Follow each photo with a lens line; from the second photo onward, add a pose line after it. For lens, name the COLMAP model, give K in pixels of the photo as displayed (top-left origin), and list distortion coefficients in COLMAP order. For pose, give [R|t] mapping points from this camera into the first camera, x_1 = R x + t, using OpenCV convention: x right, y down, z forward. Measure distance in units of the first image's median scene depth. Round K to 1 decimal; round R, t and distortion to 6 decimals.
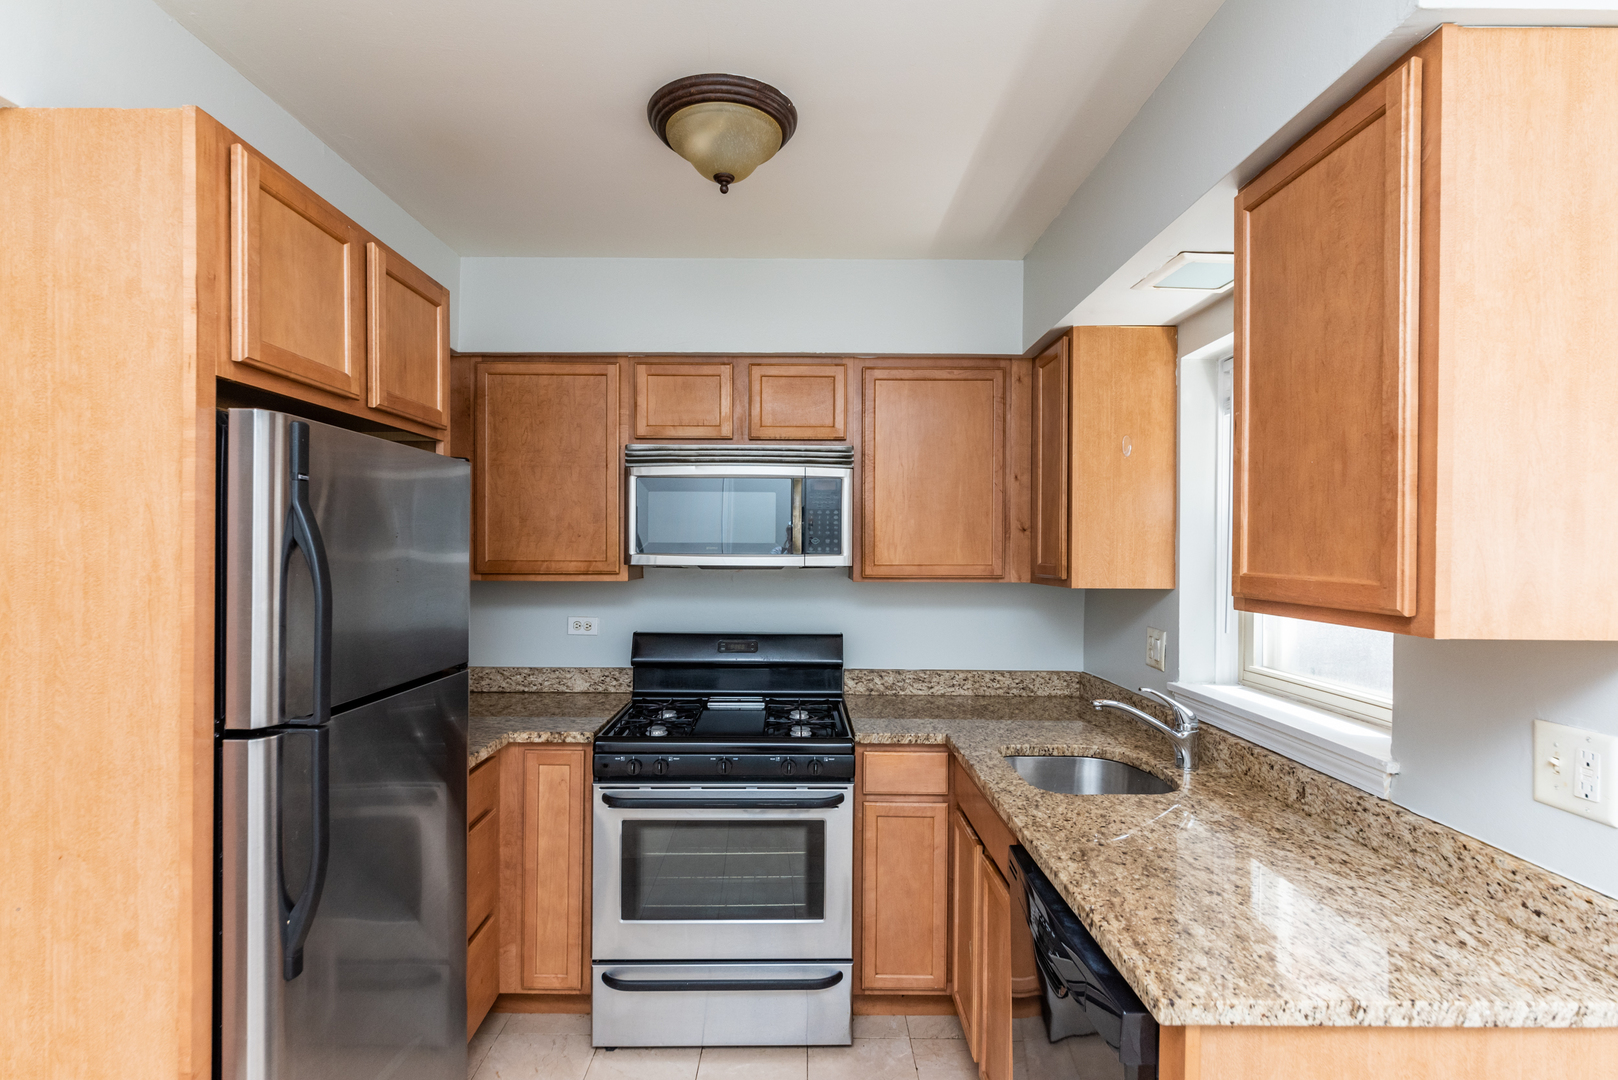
lens RADIAL K [[787.3, 0, 806.3], [0, 787.3, 549.6], [0, 0, 1]] dist [0.001012, 0.000036]
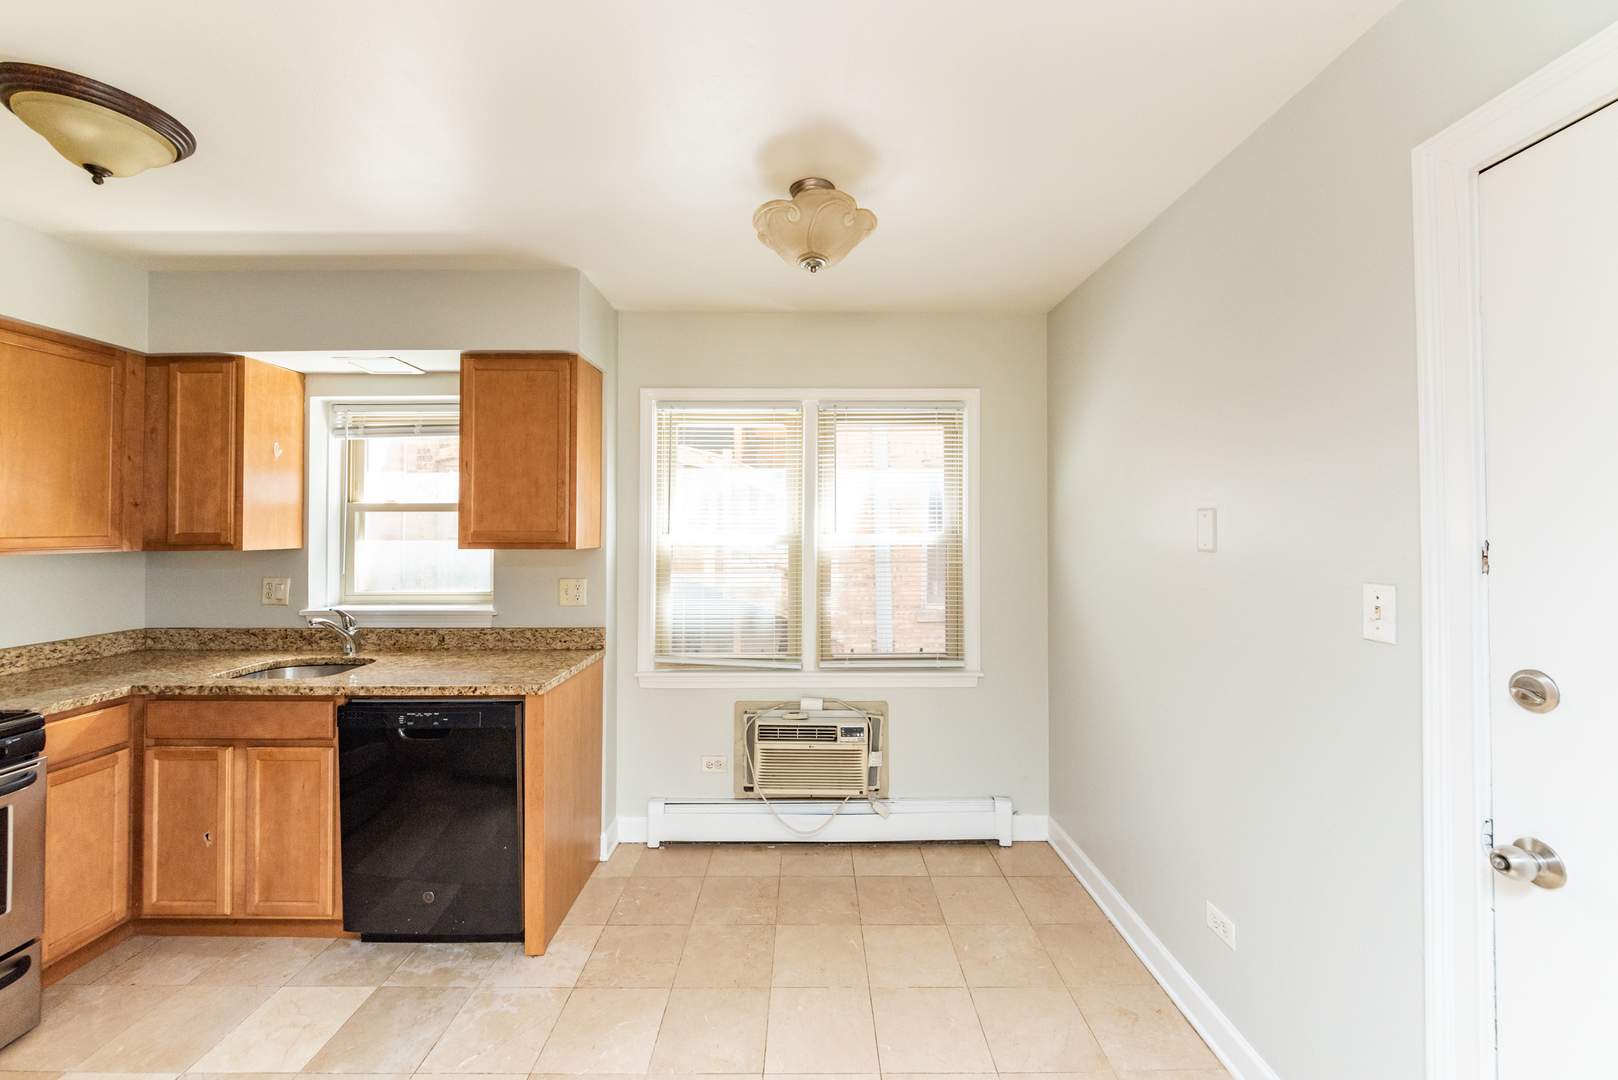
lens RADIAL K [[624.5, 0, 807.7], [0, 624.5, 516.6], [0, 0, 1]] dist [0.001113, -0.000173]
pose [[0.002134, 0.009078, 0.999957, -0.725766], [0.003276, 0.999953, -0.009085, 0.003840], [-0.999992, 0.003295, 0.002104, 0.032281]]
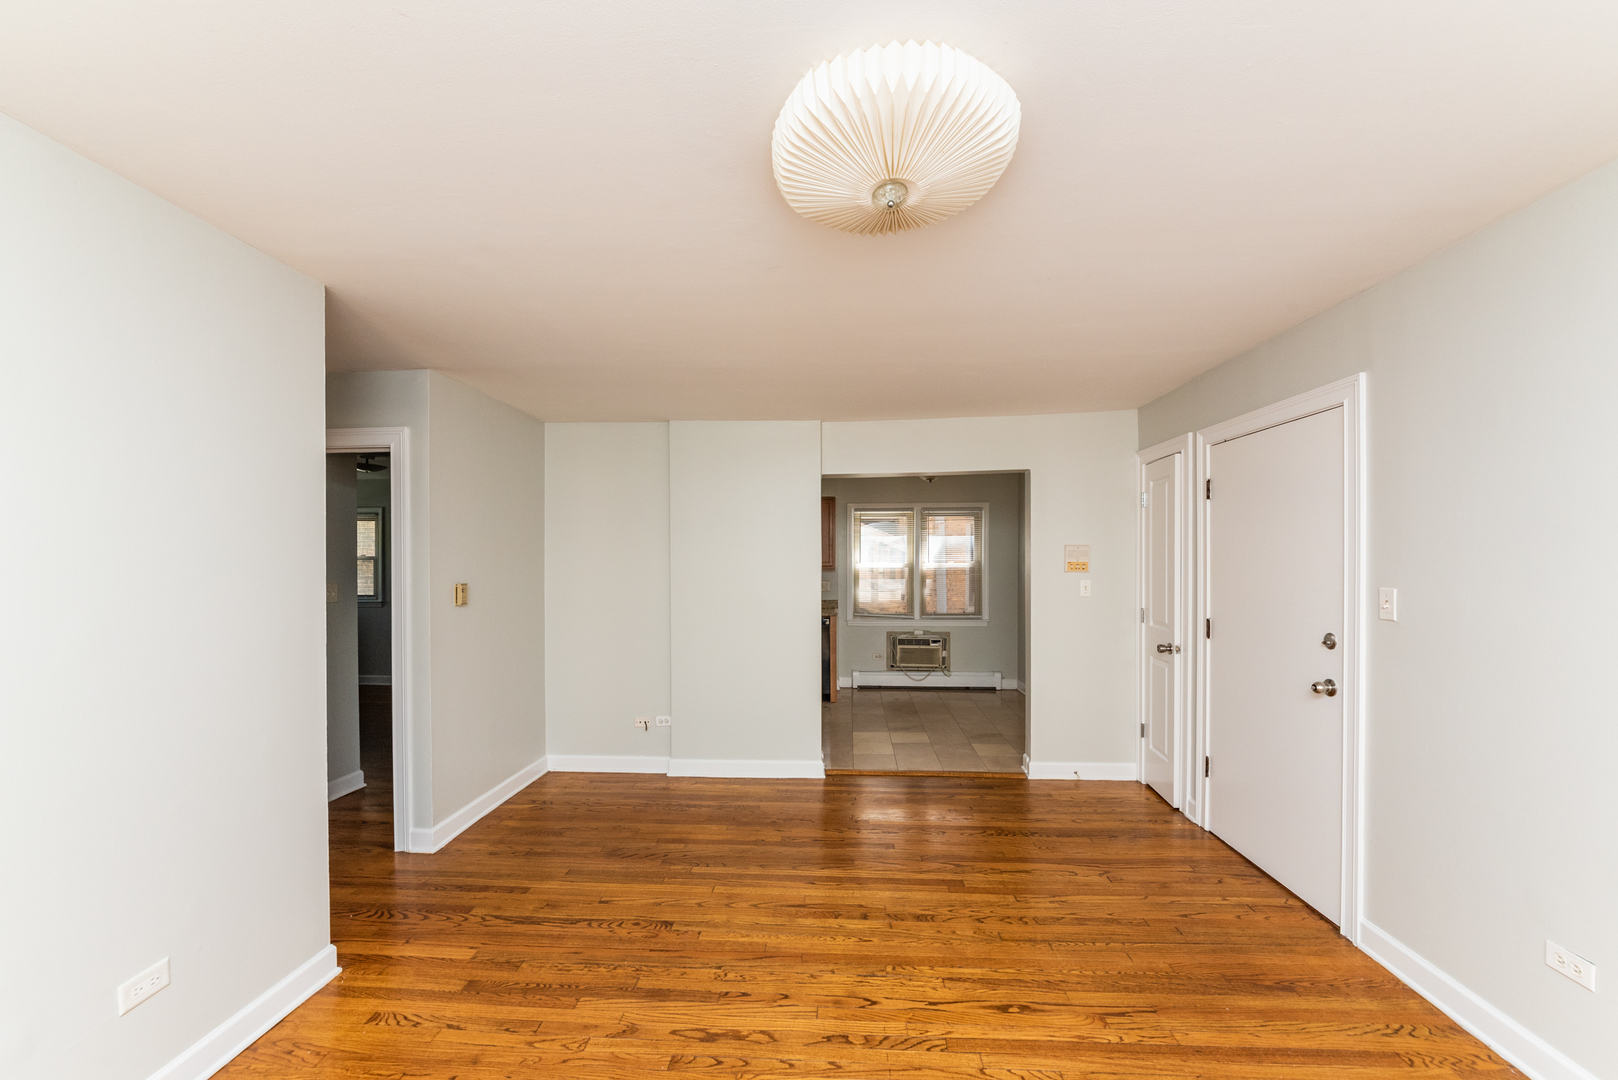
lens RADIAL K [[644.5, 0, 811.0], [0, 644.5, 564.6], [0, 0, 1]] dist [-0.001347, -0.000813]
pose [[0.060480, -0.008674, 0.998132, -2.649228], [0.004227, 0.999956, 0.008433, 0.006569], [-0.998160, 0.003709, 0.060514, 0.360903]]
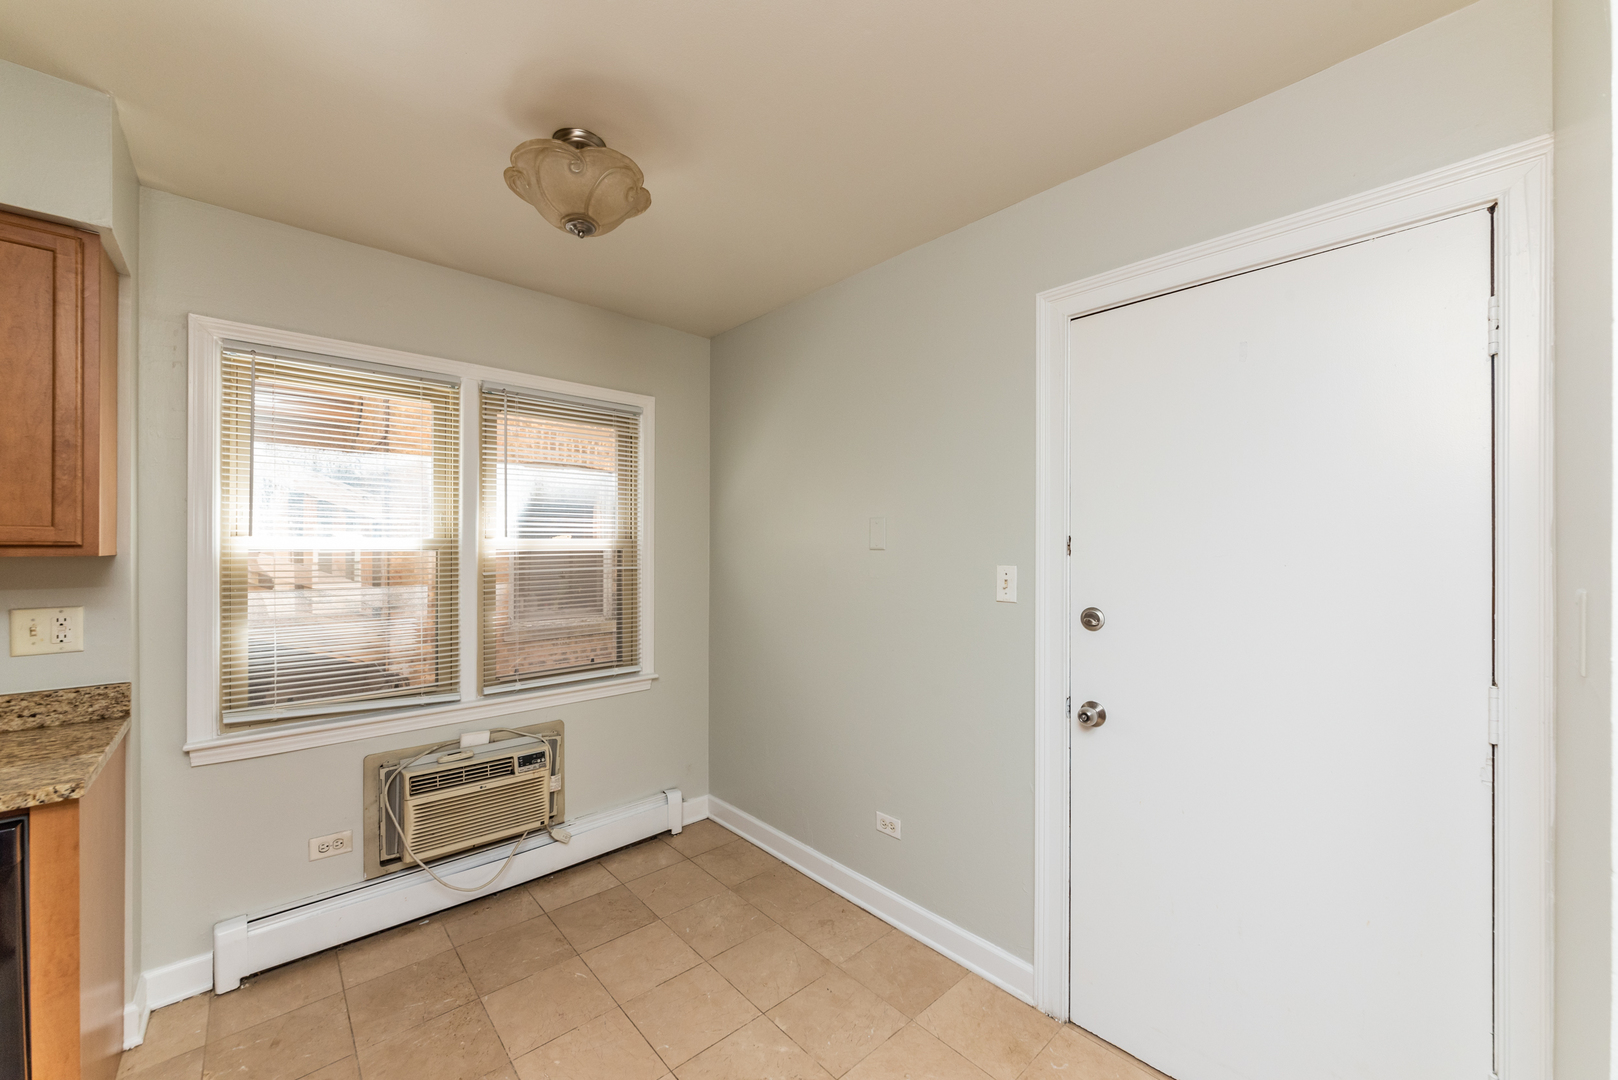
lens RADIAL K [[620.4, 0, 804.1], [0, 620.4, 548.7], [0, 0, 1]] dist [-0.007484, 0.000310]
pose [[-0.664215, -0.014731, 0.747397, -0.624525], [-0.005948, 0.999878, 0.014421, 0.026628], [-0.747518, 0.005133, -0.664221, 0.305260]]
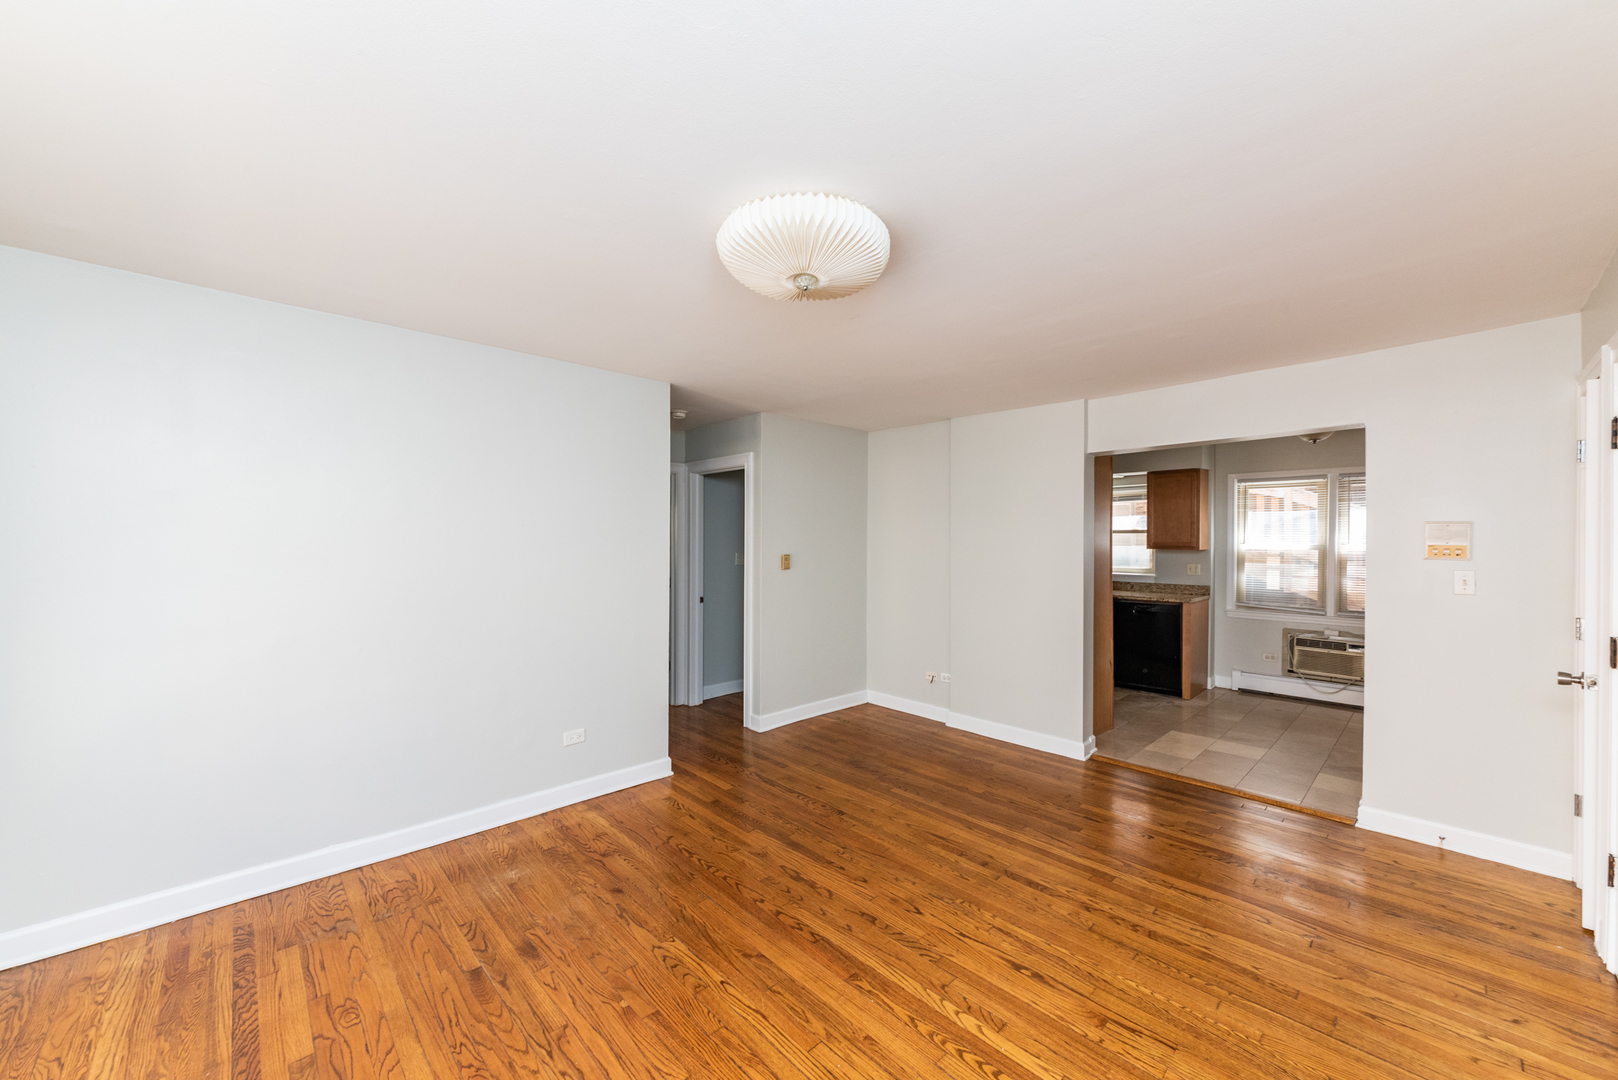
lens RADIAL K [[626.4, 0, 809.0], [0, 626.4, 540.0], [0, 0, 1]] dist [-0.001394, -0.000493]
pose [[0.731706, 0.000123, 0.681620, -2.586207], [-0.000896, 0.999999, 0.000782, 0.009222], [-0.681619, -0.001183, 0.731706, -0.360749]]
